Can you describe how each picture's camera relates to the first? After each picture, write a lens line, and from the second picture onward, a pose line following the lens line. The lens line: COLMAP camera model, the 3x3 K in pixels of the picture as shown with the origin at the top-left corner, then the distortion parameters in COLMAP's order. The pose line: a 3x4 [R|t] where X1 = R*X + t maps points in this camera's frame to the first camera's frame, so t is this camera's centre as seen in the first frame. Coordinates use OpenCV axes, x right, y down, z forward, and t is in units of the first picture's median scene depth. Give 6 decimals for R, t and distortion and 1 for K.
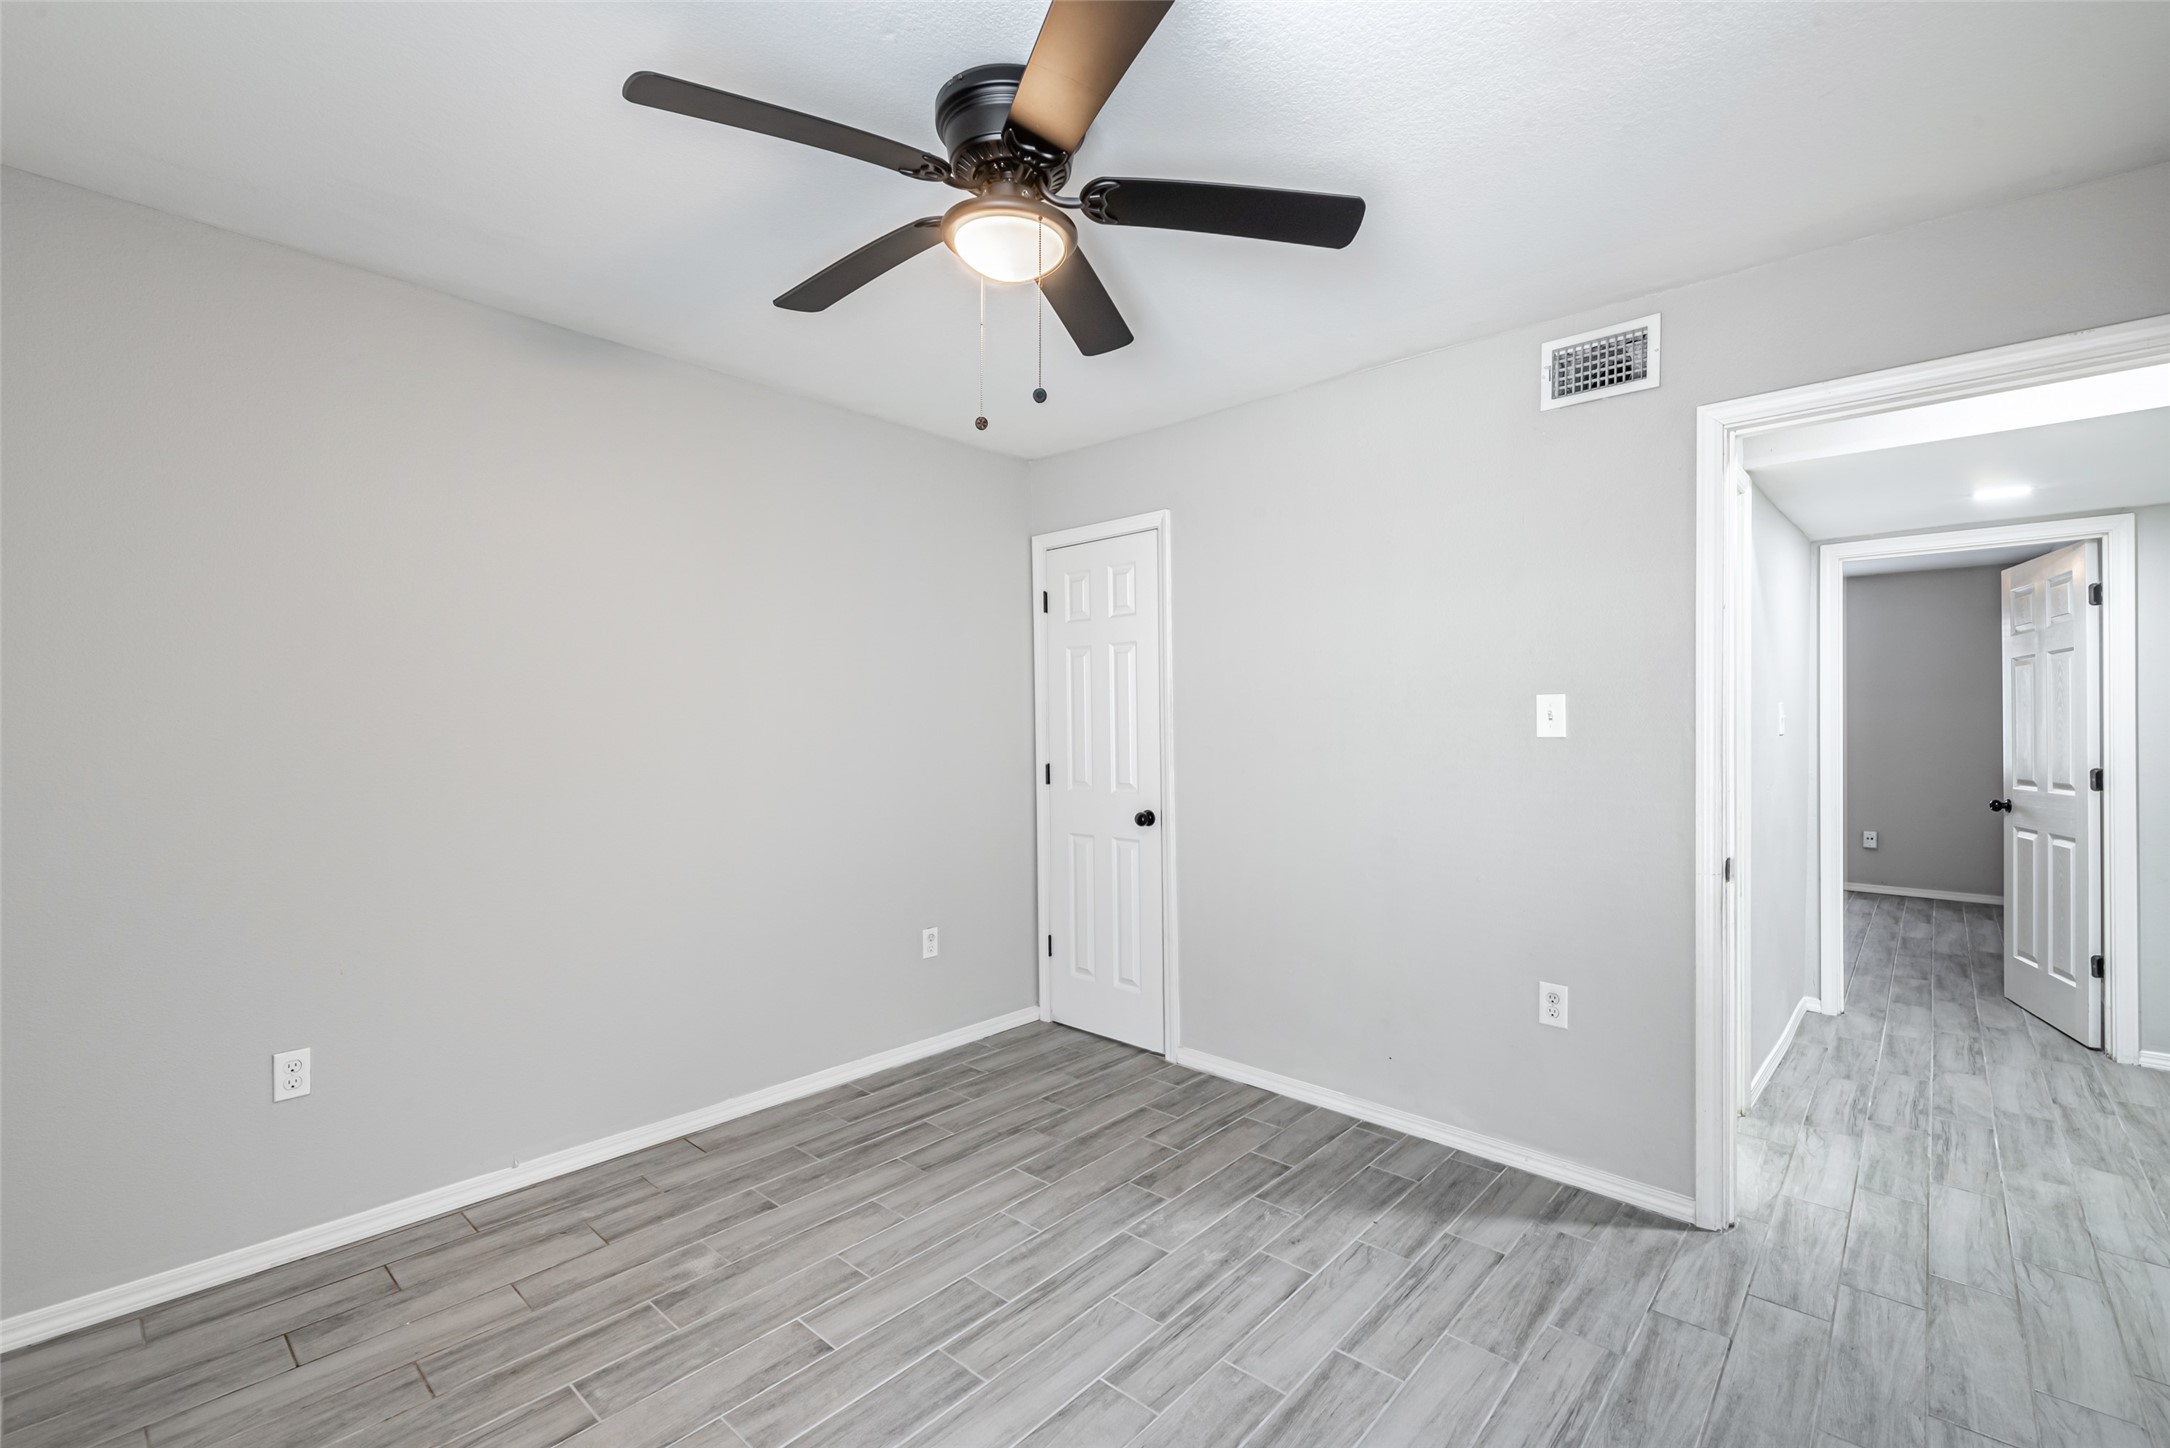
lens RADIAL K [[932.3, 0, 1086.2], [0, 932.3, 734.0], [0, 0, 1]] dist [-0.000514, -0.000305]
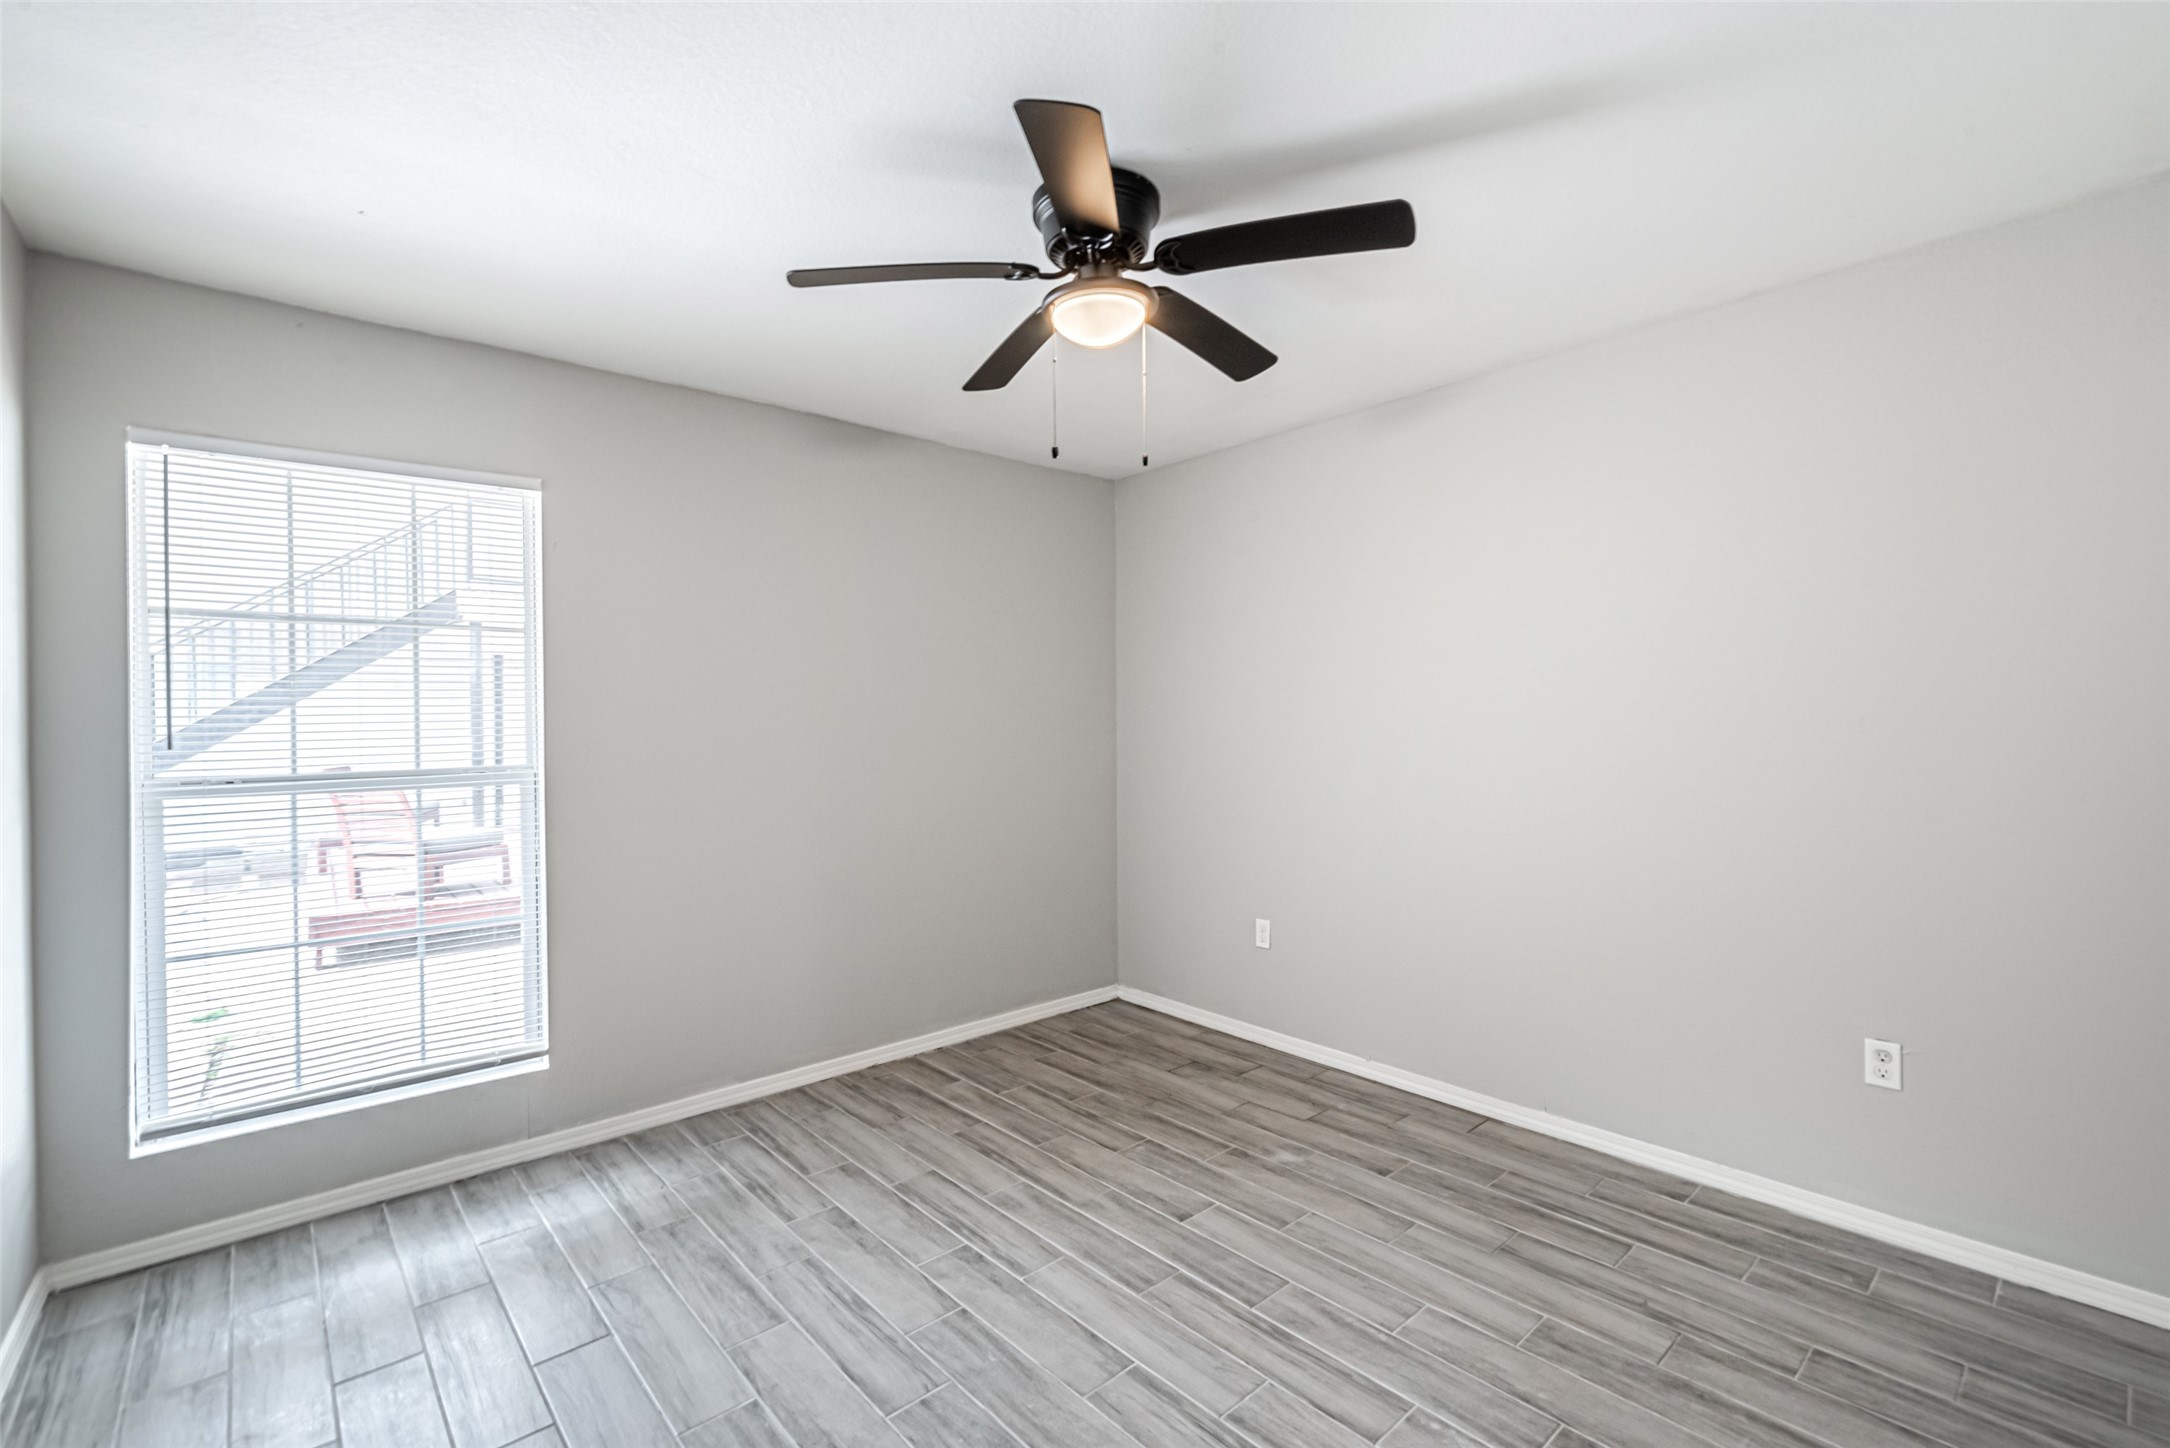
lens RADIAL K [[932.3, 0, 1086.2], [0, 932.3, 734.0], [0, 0, 1]] dist [-0.000514, -0.000305]
pose [[-0.106997, 0.010157, -0.994207, 0.764238], [0.000003, 0.999948, 0.010216, -0.011042], [0.994259, 0.001090, -0.106991, 0.774958]]
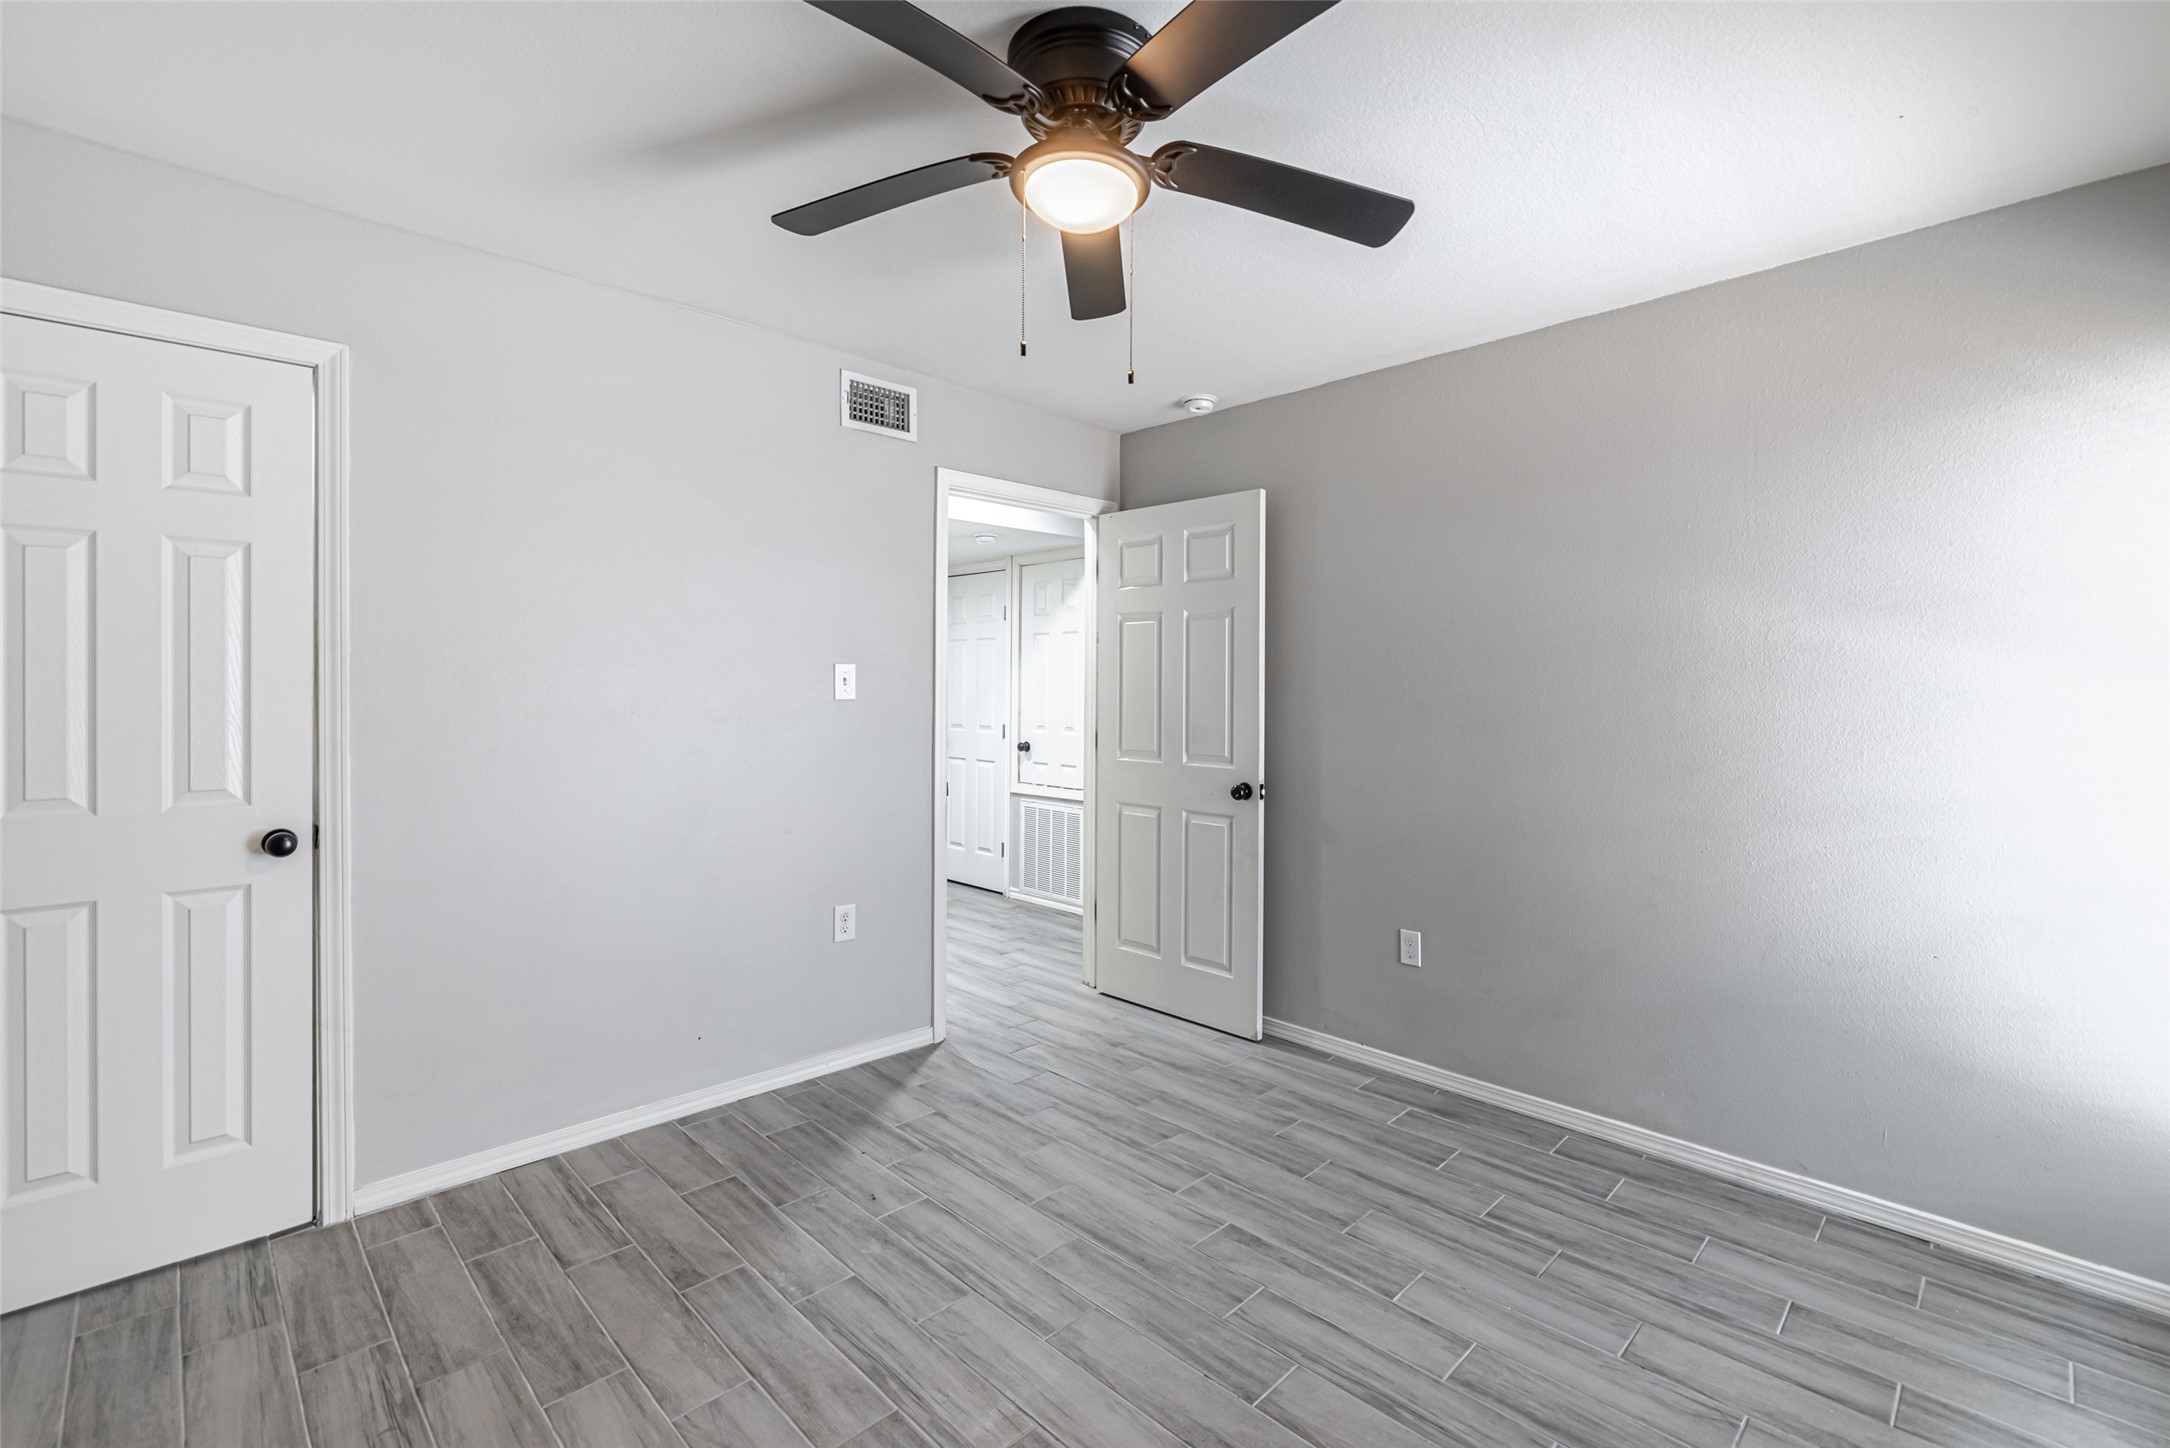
lens RADIAL K [[948.5, 0, 1085.4], [0, 948.5, 687.2], [0, 0, 1]] dist [0.001040, 0.000373]
pose [[0.060327, 0.002484, 0.998176, -0.742947], [0.002482, 0.999993, -0.002638, -0.009030], [-0.998176, 0.002637, 0.060321, 0.654889]]
